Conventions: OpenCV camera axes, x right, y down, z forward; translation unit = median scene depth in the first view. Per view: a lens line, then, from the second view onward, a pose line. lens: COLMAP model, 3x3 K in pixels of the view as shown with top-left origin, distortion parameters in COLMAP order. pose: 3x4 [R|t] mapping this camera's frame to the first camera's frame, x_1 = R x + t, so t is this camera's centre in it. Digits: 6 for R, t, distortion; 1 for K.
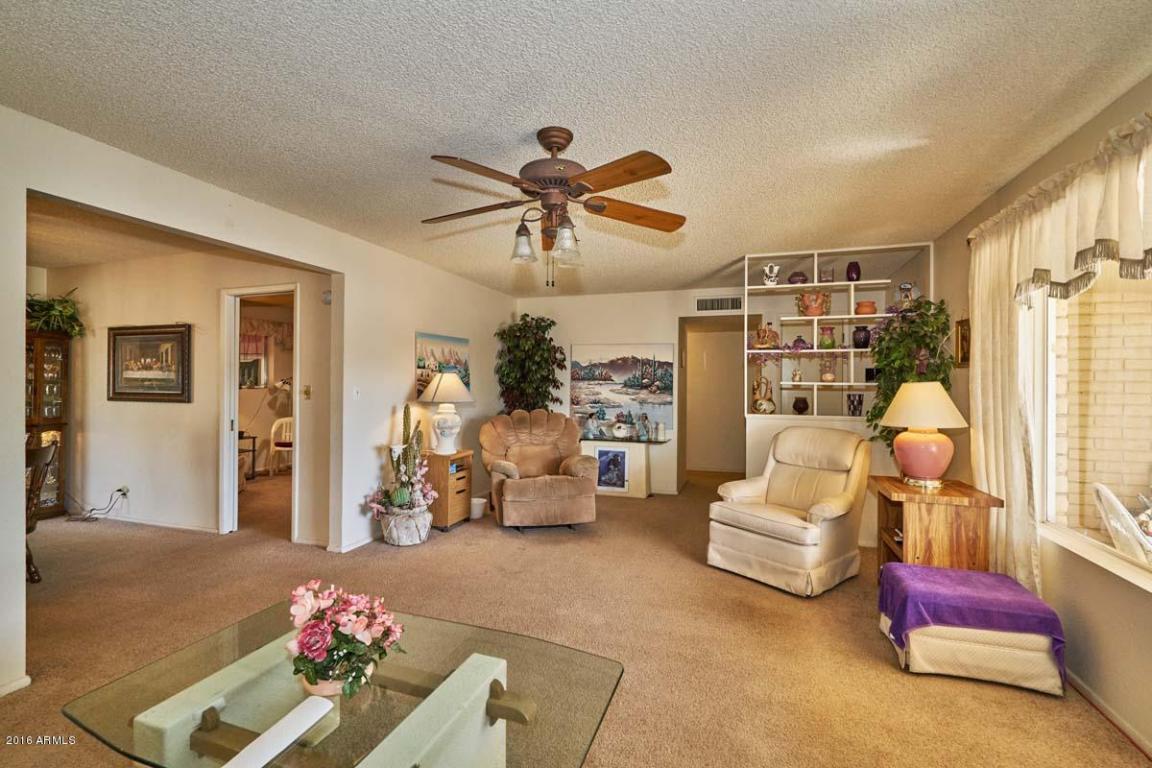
lens RADIAL K [[532.1, 0, 574.0], [0, 532.1, 388.3], [0, 0, 1]] dist [-0.000174, 0.000407]
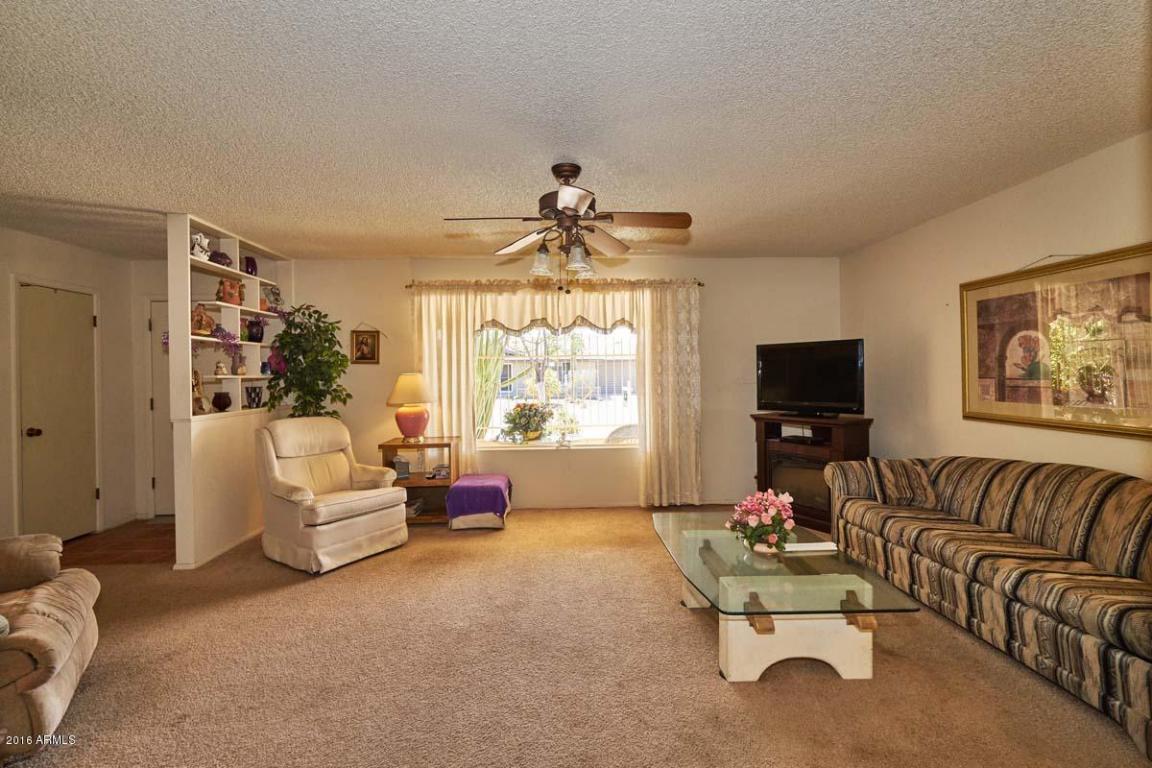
lens RADIAL K [[525.8, 0, 576.0], [0, 525.8, 384.0], [0, 0, 1]] dist [-0.000515, -0.000073]
pose [[-0.366615, -0.023217, 0.930083, -0.632254], [0.020786, 0.999235, 0.033136, -0.013733], [-0.930140, 0.031481, -0.365852, 0.778533]]
